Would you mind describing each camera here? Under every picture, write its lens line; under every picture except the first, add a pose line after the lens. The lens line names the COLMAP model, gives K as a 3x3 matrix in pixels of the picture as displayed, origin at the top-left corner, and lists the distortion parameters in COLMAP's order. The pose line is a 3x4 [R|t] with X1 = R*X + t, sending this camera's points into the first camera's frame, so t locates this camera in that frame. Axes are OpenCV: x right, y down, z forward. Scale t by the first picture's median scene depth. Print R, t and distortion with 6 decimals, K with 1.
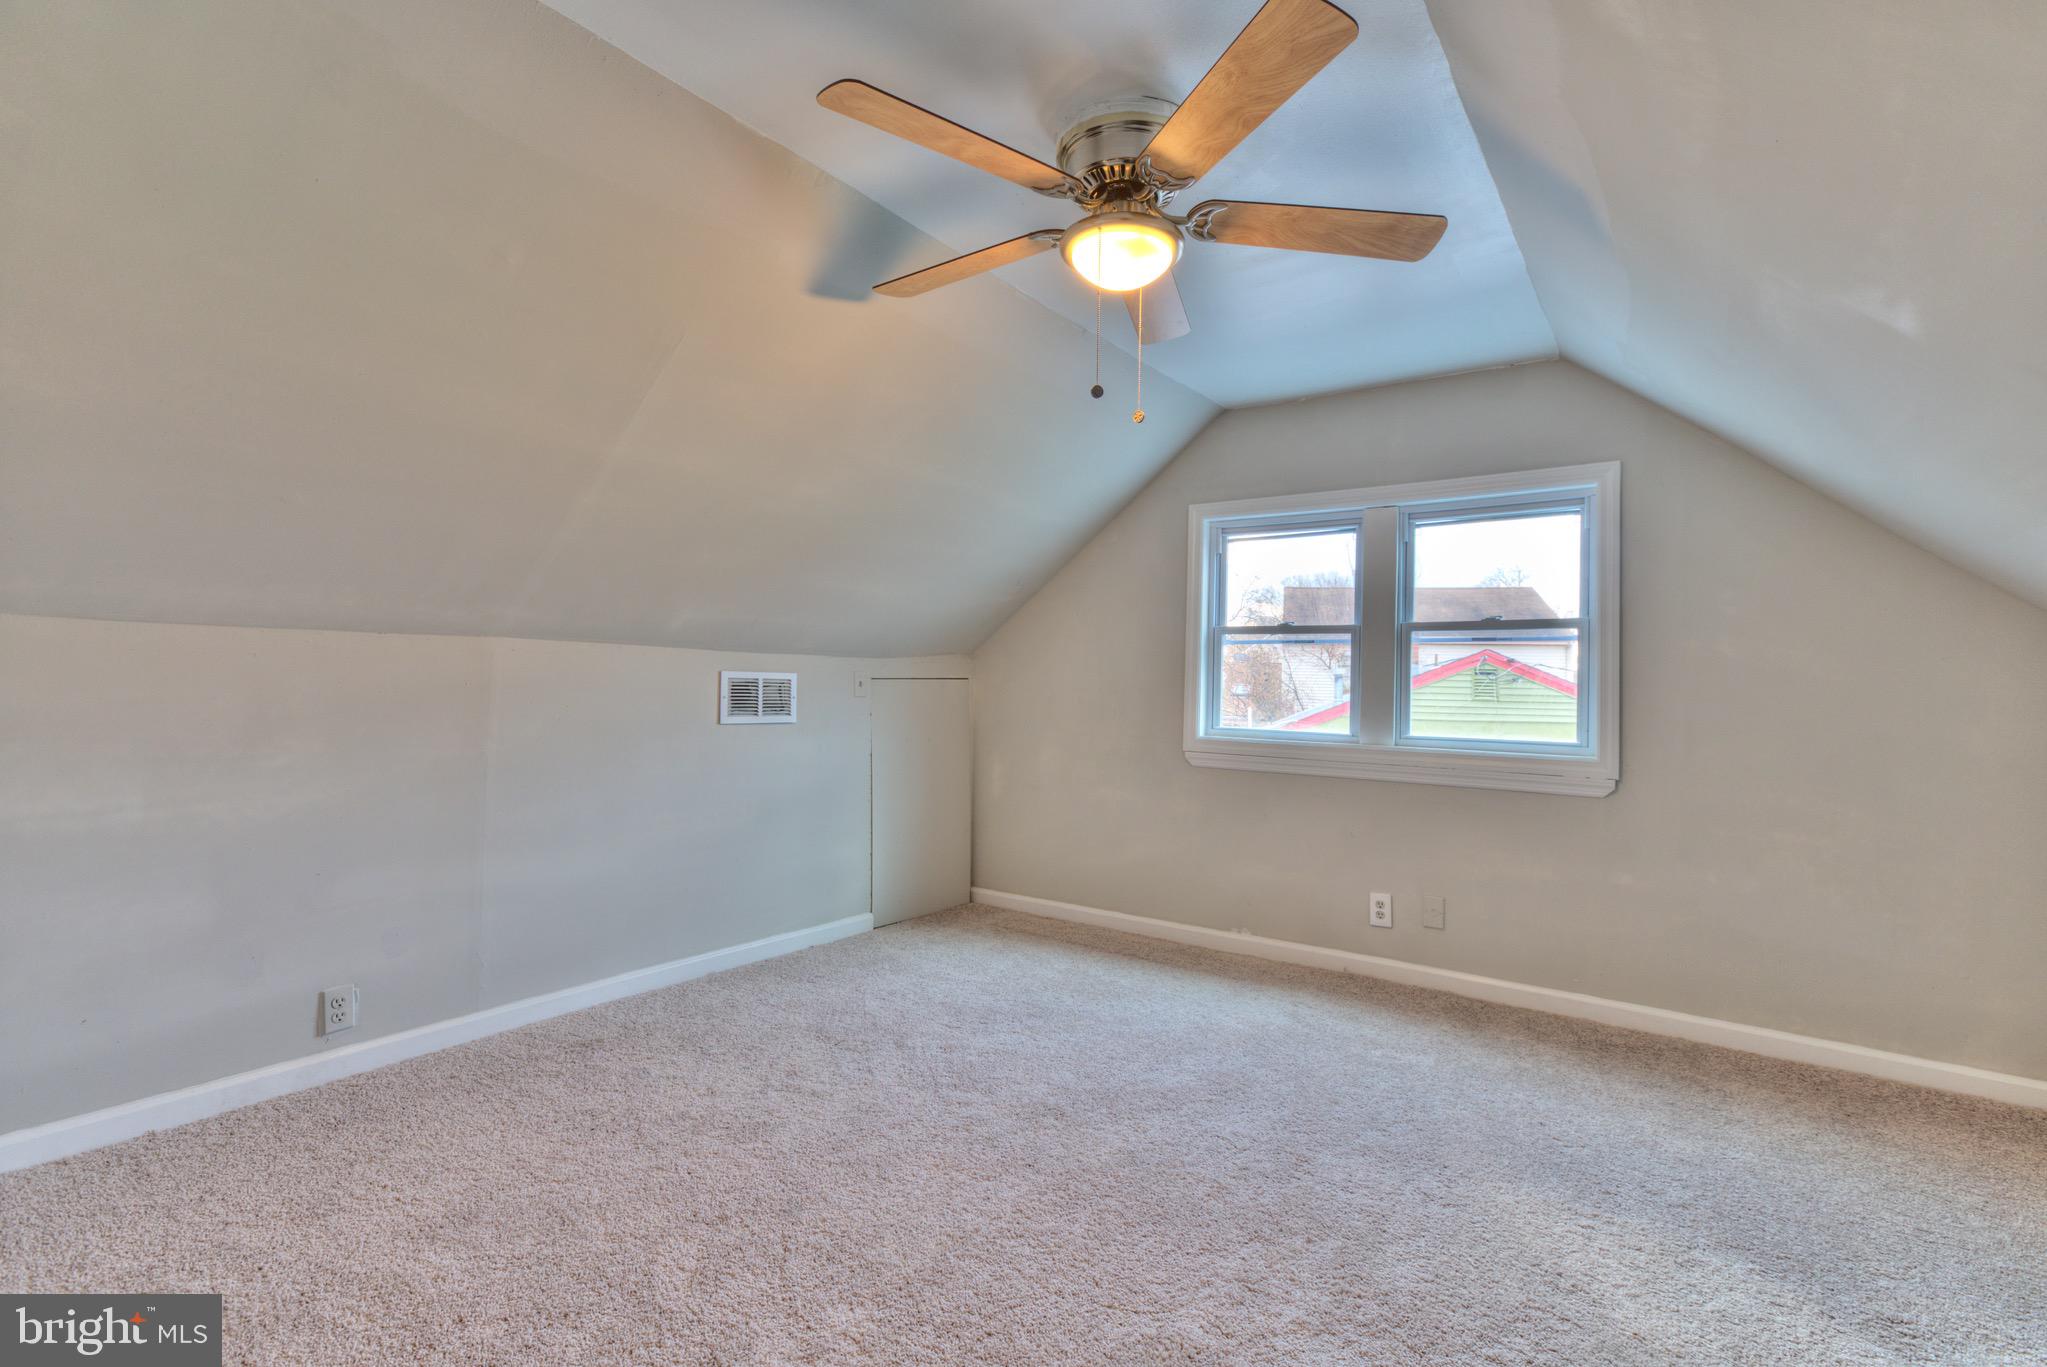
lens RADIAL K [[914.6, 0, 1025.4], [0, 914.6, 683.4], [0, 0, 1]] dist [-0.015399, 0.006135]
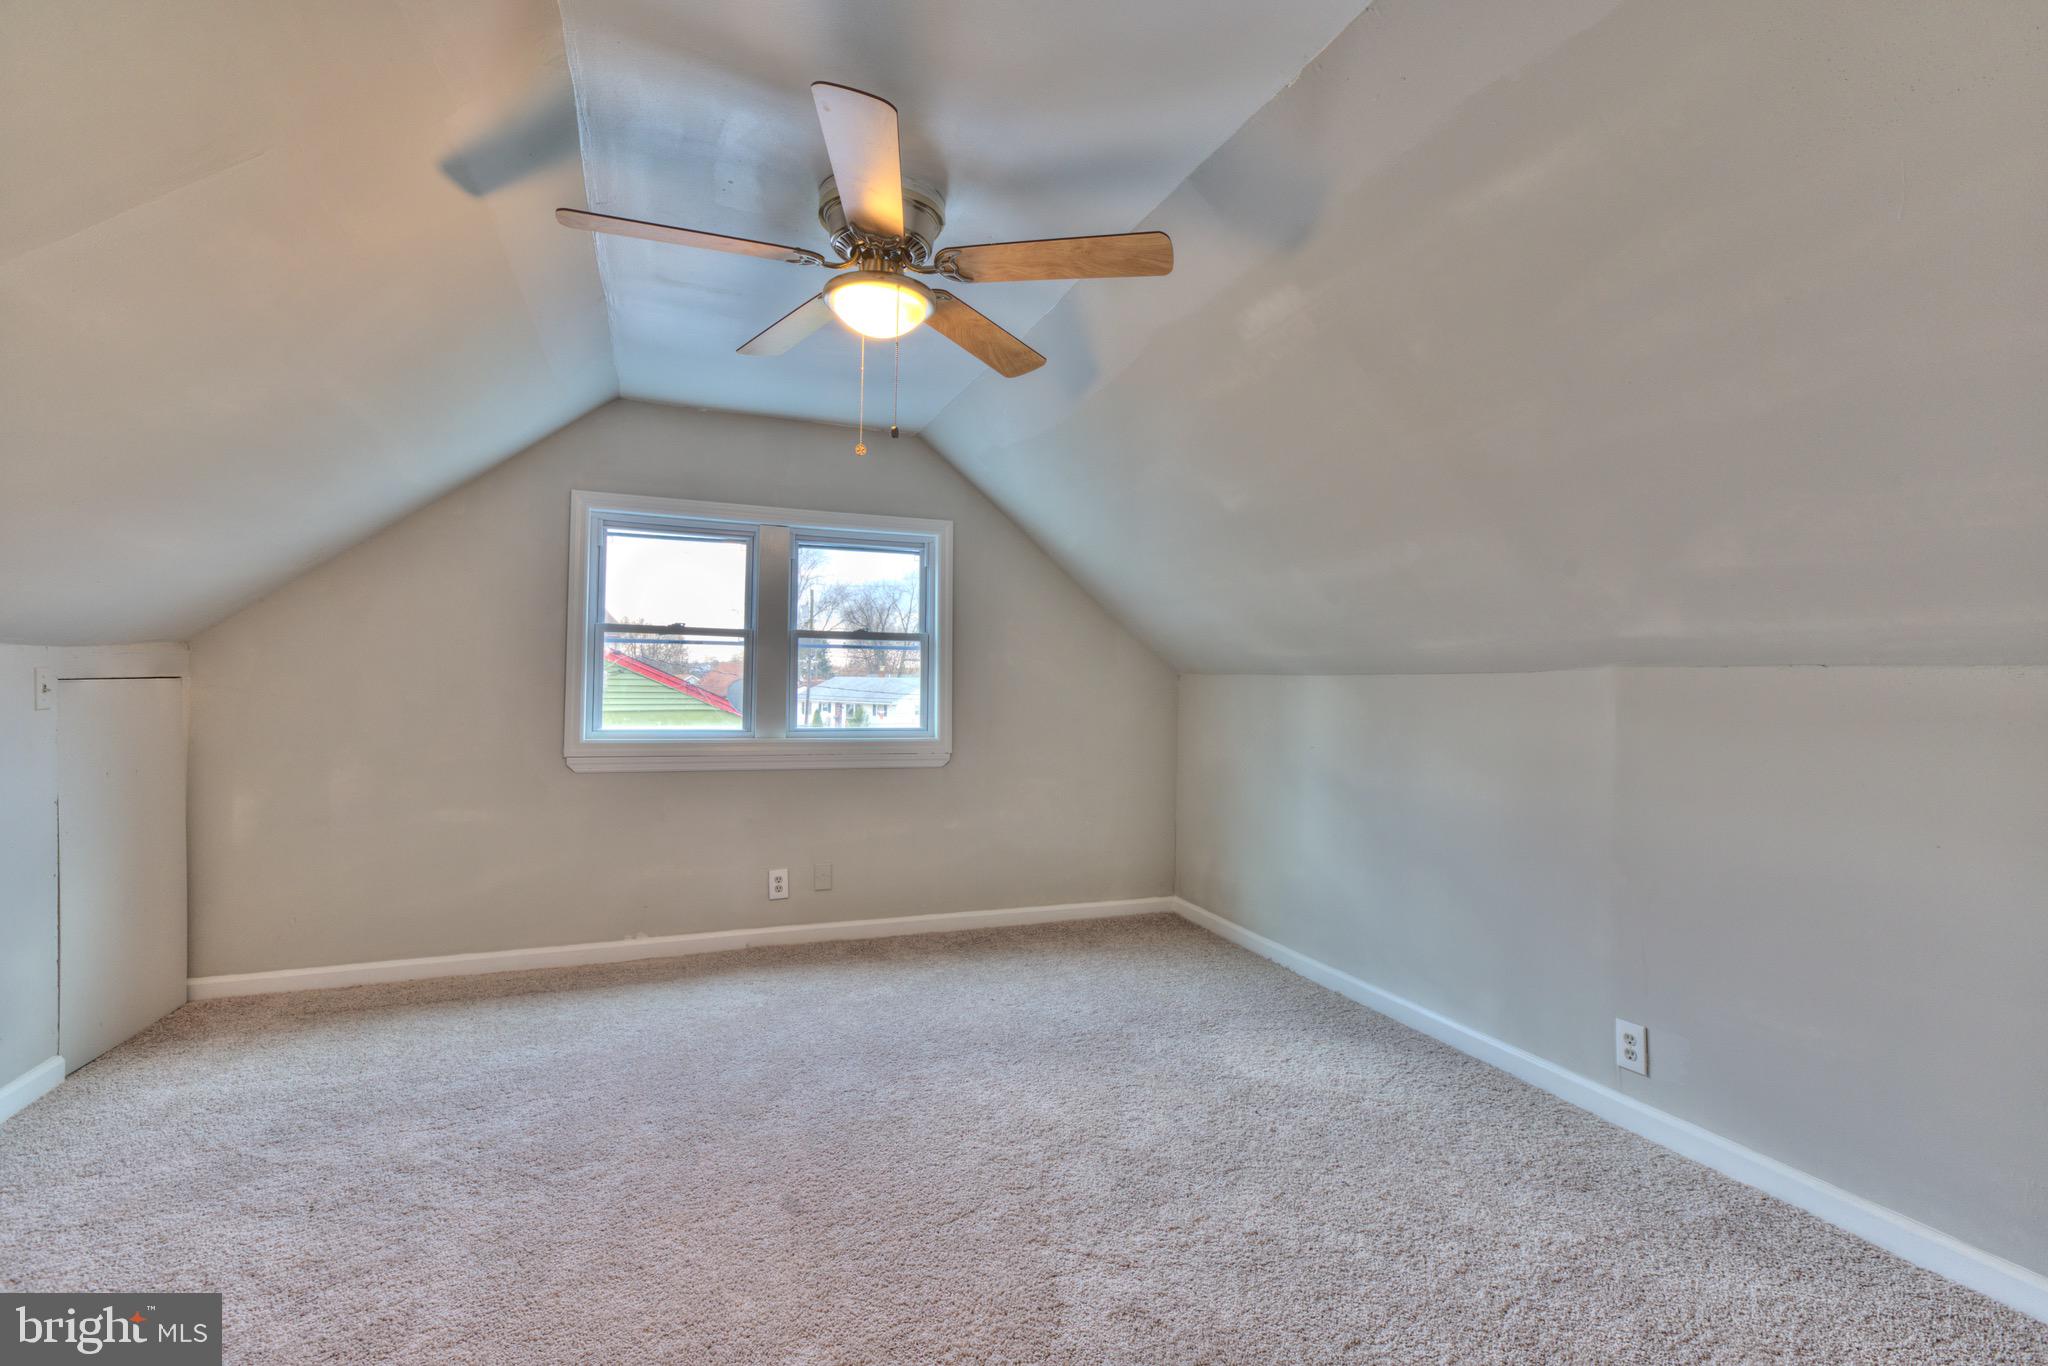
lens RADIAL K [[915.1, 0, 1033.4], [0, 915.1, 677.9], [0, 0, 1]] dist [-0.015399, 0.006135]
pose [[0.539904, -0.003439, 0.841720, -0.388285], [-0.002287, 0.999982, 0.005553, -0.013127], [-0.841724, -0.004923, 0.539886, 0.127150]]
